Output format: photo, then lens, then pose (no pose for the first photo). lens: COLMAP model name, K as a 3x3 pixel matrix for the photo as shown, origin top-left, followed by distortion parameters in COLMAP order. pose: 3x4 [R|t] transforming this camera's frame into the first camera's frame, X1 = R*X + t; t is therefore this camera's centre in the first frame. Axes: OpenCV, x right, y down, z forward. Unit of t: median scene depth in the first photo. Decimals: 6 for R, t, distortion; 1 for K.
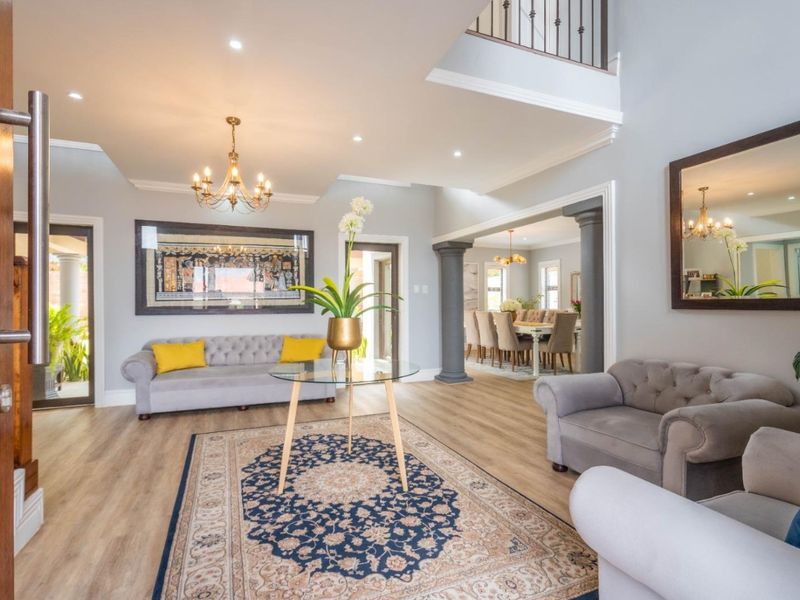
lens RADIAL K [[418.3, 0, 400.0], [0, 418.3, 300.0], [0, 0, 1]] dist [-0.002755, -0.000998]
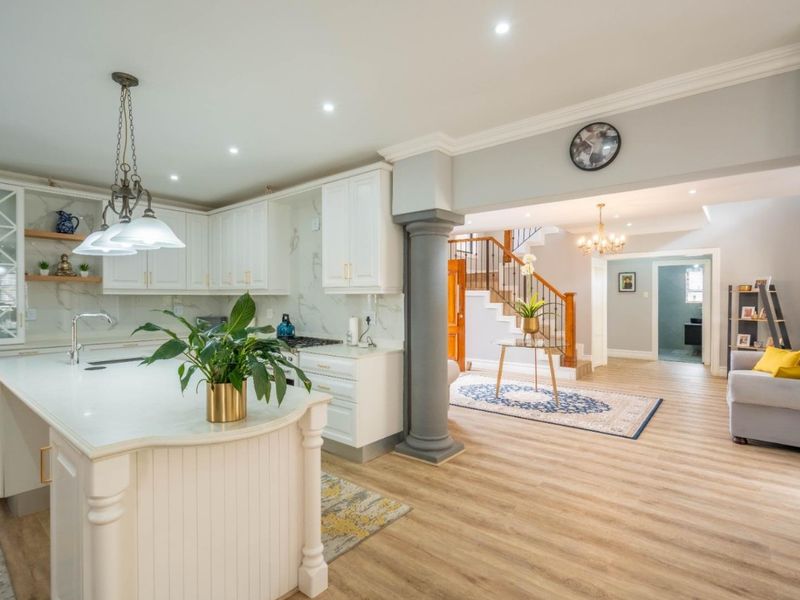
lens RADIAL K [[418.3, 0, 400.0], [0, 418.3, 300.0], [0, 0, 1]] dist [-0.002755, -0.000998]
pose [[-0.883242, 0.012076, -0.468761, 0.363926], [0.012791, 0.999917, 0.001659, -0.013980], [0.468742, -0.004531, -0.883323, 0.672293]]
